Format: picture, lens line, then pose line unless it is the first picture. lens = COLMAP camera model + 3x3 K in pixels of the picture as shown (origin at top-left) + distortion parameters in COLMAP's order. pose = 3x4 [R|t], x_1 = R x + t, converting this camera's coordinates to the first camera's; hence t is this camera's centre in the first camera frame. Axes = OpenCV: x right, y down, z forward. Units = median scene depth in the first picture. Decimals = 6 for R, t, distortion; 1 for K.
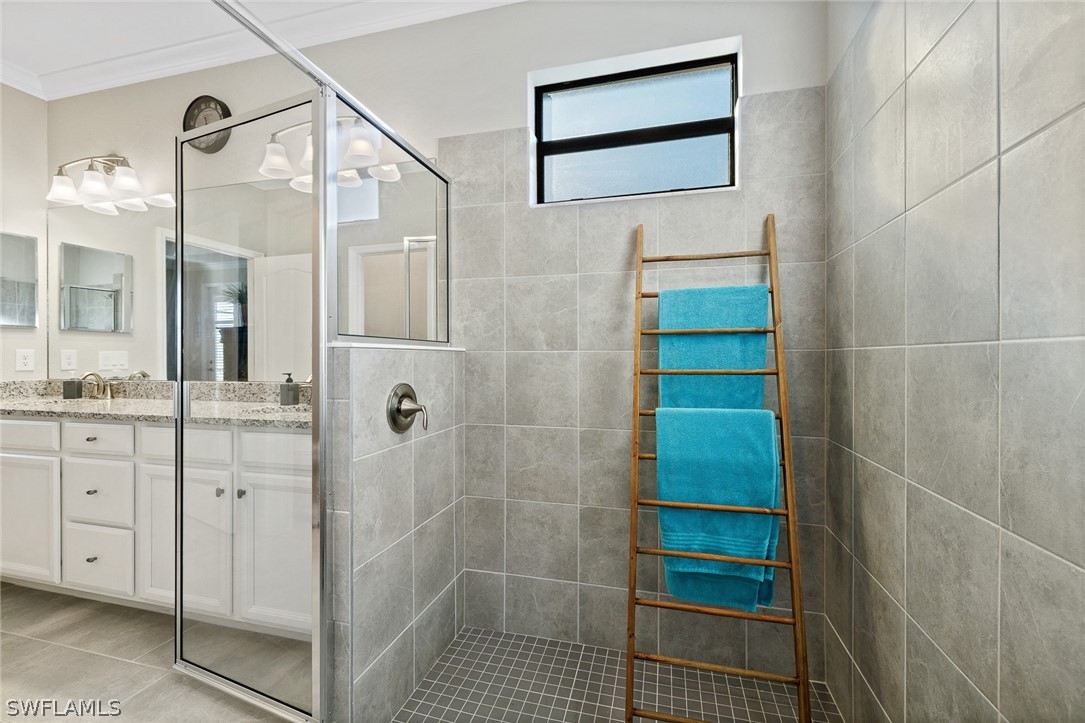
lens RADIAL K [[448.3, 0, 547.4], [0, 448.3, 359.3], [0, 0, 1]] dist [-0.001304, -0.000706]
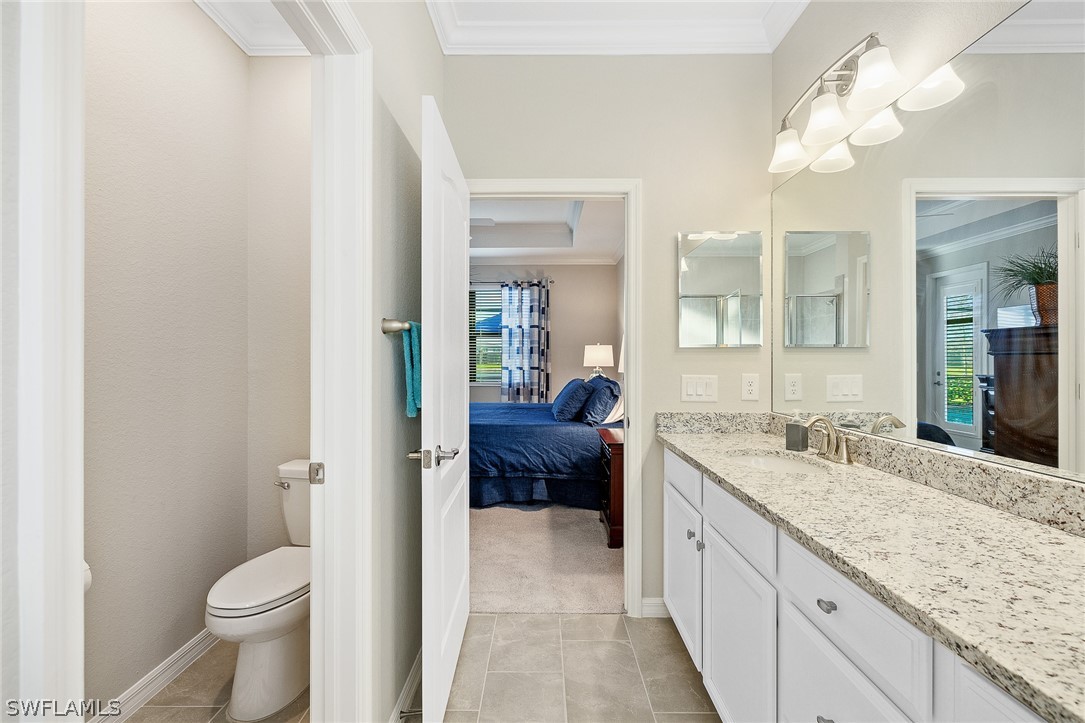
lens RADIAL K [[448.3, 0, 547.4], [0, 448.3, 359.3], [0, 0, 1]] dist [-0.001304, -0.000706]
pose [[0.240936, -0.000068, -0.970541, -0.474146], [-0.004804, 0.999988, -0.001262, -0.044766], [0.970529, 0.004966, 0.240933, 0.450928]]
